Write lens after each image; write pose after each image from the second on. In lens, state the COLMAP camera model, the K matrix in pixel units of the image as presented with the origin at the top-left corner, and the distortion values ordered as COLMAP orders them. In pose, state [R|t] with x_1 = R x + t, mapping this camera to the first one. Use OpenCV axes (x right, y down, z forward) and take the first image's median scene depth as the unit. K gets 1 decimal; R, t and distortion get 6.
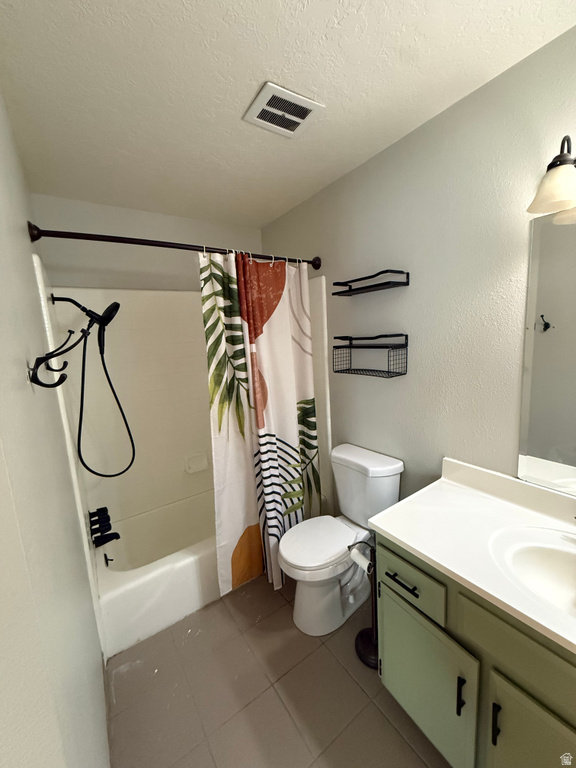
lens RADIAL K [[306.6, 0, 288.2], [0, 306.6, 381.4], [0, 0, 1]] dist [0.000254, 0.000411]
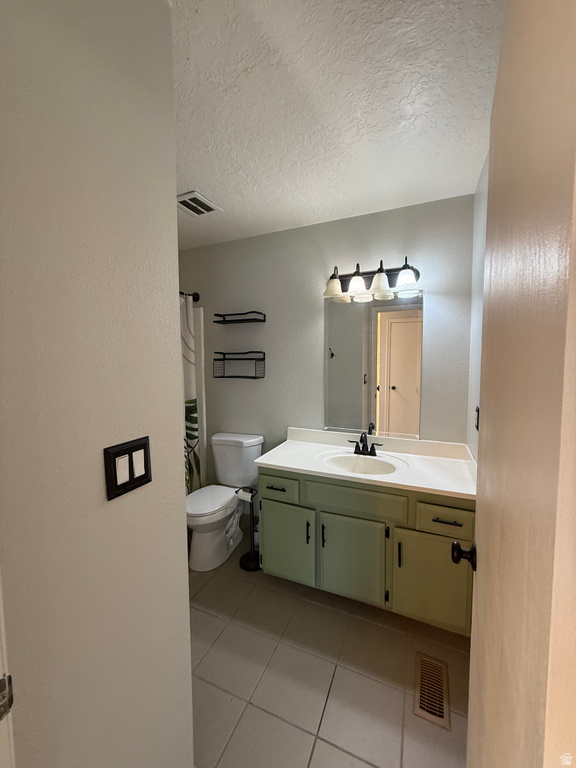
lens RADIAL K [[306.6, 0, 288.2], [0, 306.6, 381.4], [0, 0, 1]] dist [0.000254, 0.000411]
pose [[0.848037, 0.012723, 0.529784, -0.299654], [0.035702, 0.996069, -0.081070, 0.112072], [-0.528732, 0.087665, 0.844249, -0.336503]]
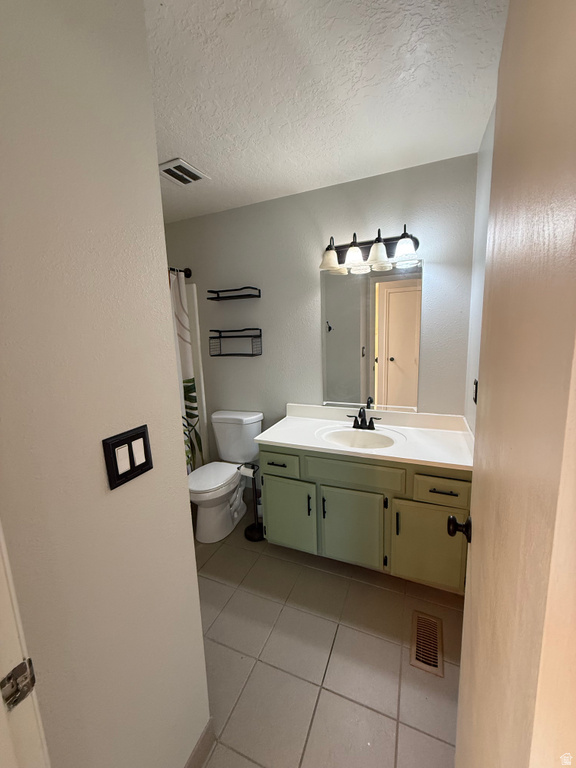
lens RADIAL K [[306.6, 0, 288.2], [0, 306.6, 381.4], [0, 0, 1]] dist [0.000254, 0.000411]
pose [[0.844796, -0.060406, 0.531668, -0.293677], [0.065999, 0.997784, 0.008495, 0.094474], [-0.531003, 0.027913, 0.846910, -0.333539]]
